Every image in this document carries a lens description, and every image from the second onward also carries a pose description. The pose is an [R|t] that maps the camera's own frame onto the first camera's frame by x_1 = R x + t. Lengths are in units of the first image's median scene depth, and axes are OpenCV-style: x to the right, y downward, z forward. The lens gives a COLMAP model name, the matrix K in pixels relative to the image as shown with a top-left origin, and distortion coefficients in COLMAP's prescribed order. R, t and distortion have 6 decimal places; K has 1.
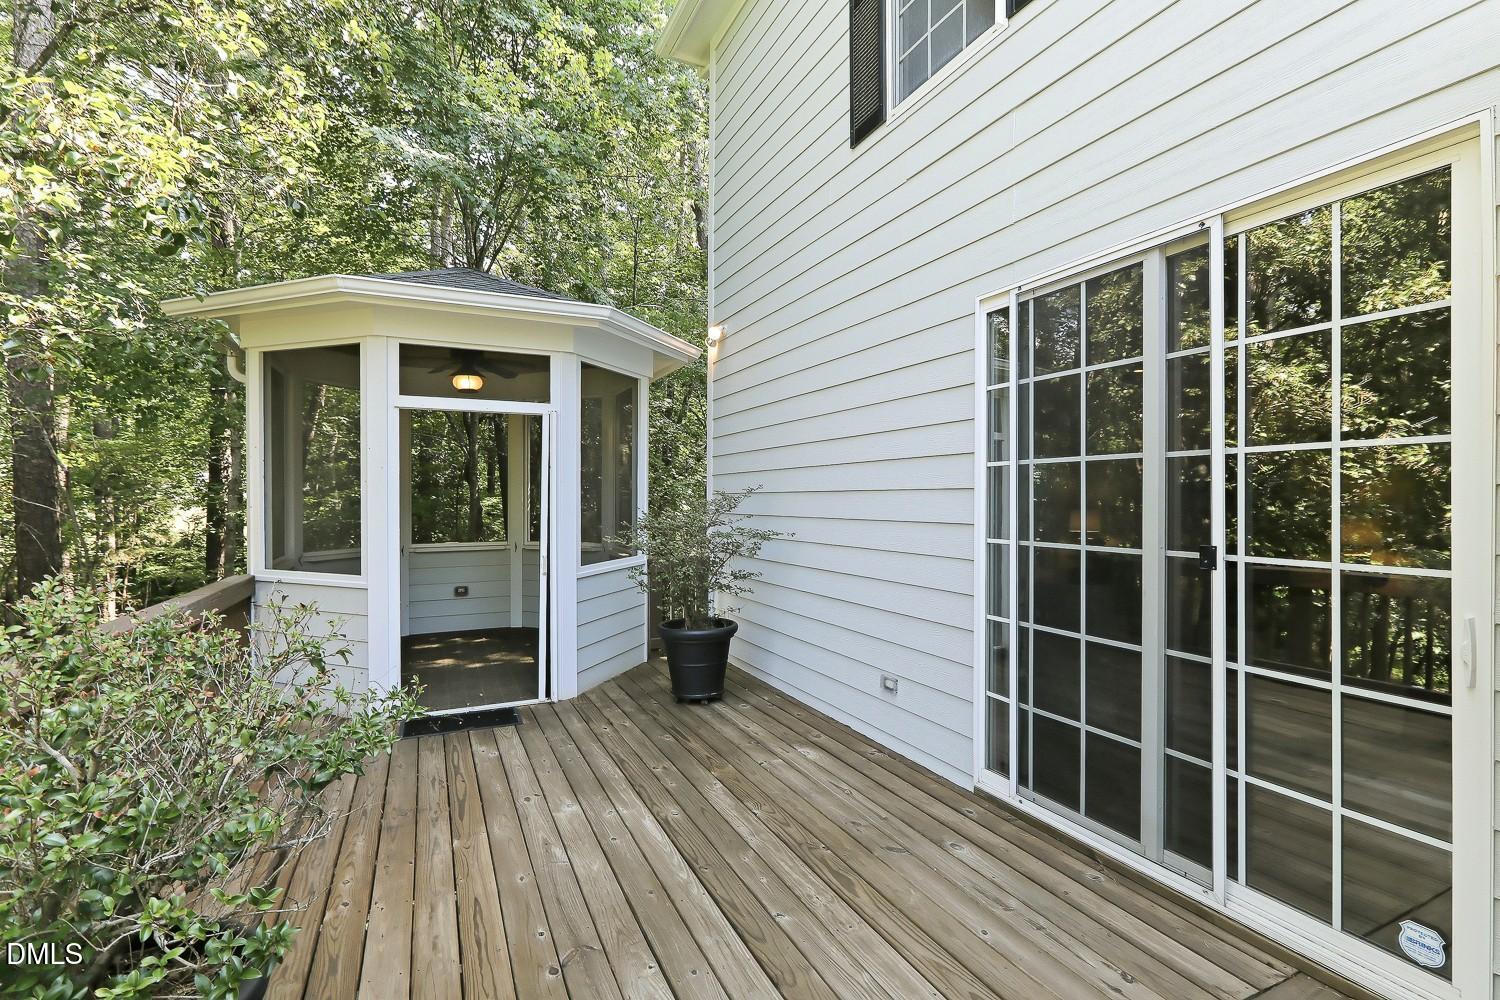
lens RADIAL K [[672.9, 0, 750.4], [0, 672.9, 488.5], [0, 0, 1]] dist [-0.001815, 0.000147]
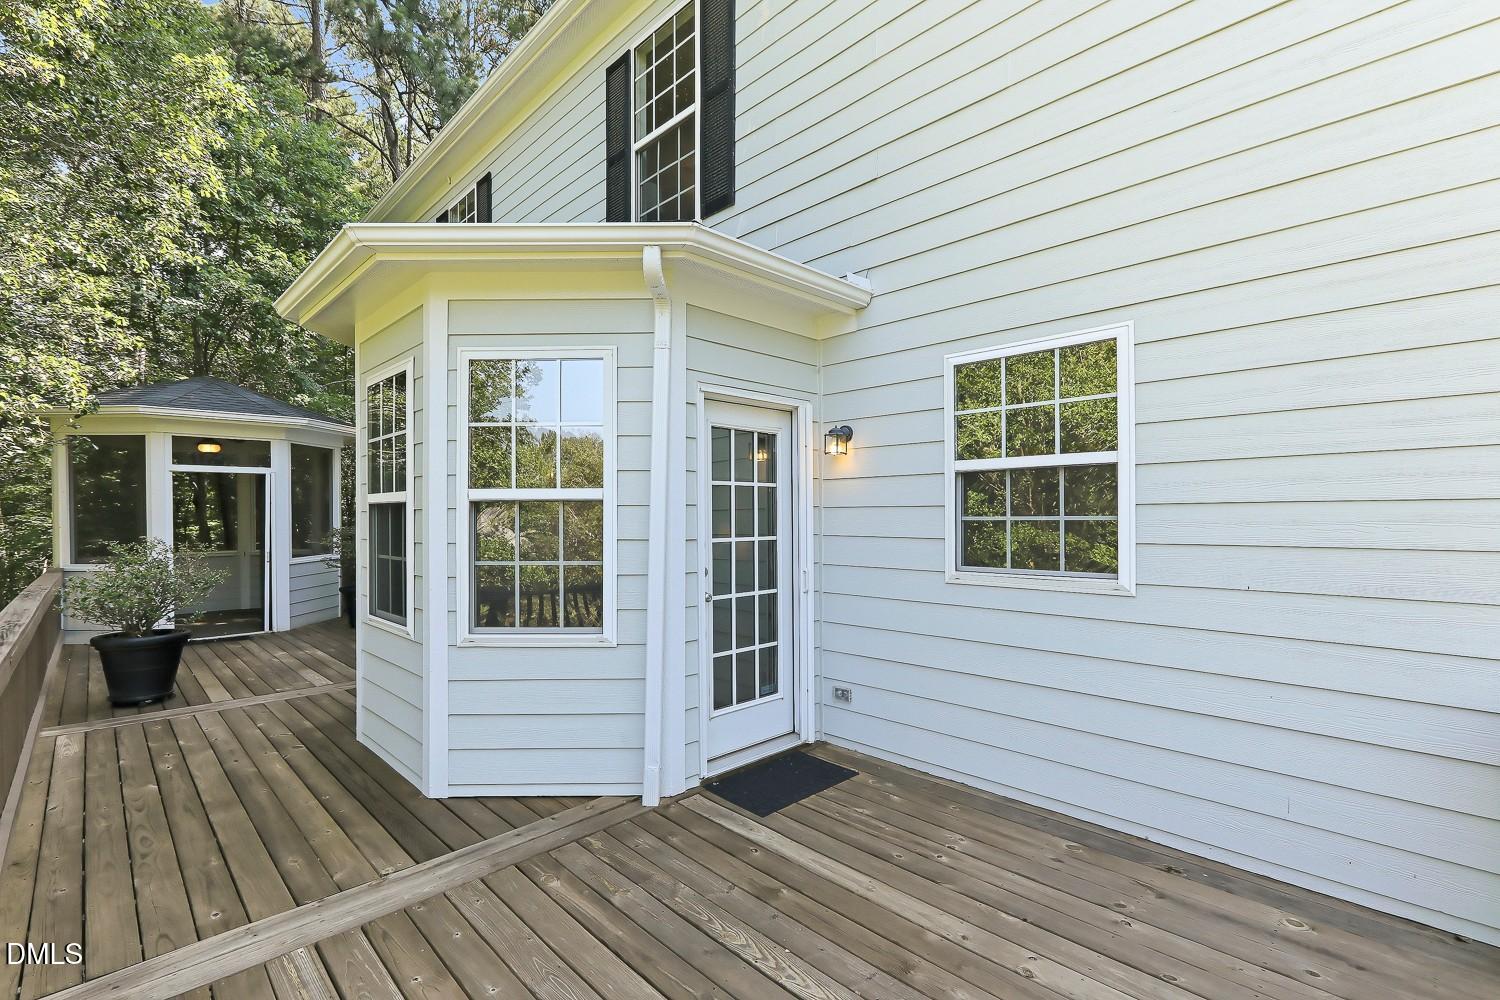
lens RADIAL K [[672.9, 0, 745.8], [0, 672.9, 515.6], [0, 0, 1]] dist [-0.001815, 0.000147]
pose [[0.947943, -0.009833, 0.318288, 0.338081], [0.010341, 0.999947, 0.000097, 0.010526], [-0.318272, 0.003200, 0.947994, -1.123483]]
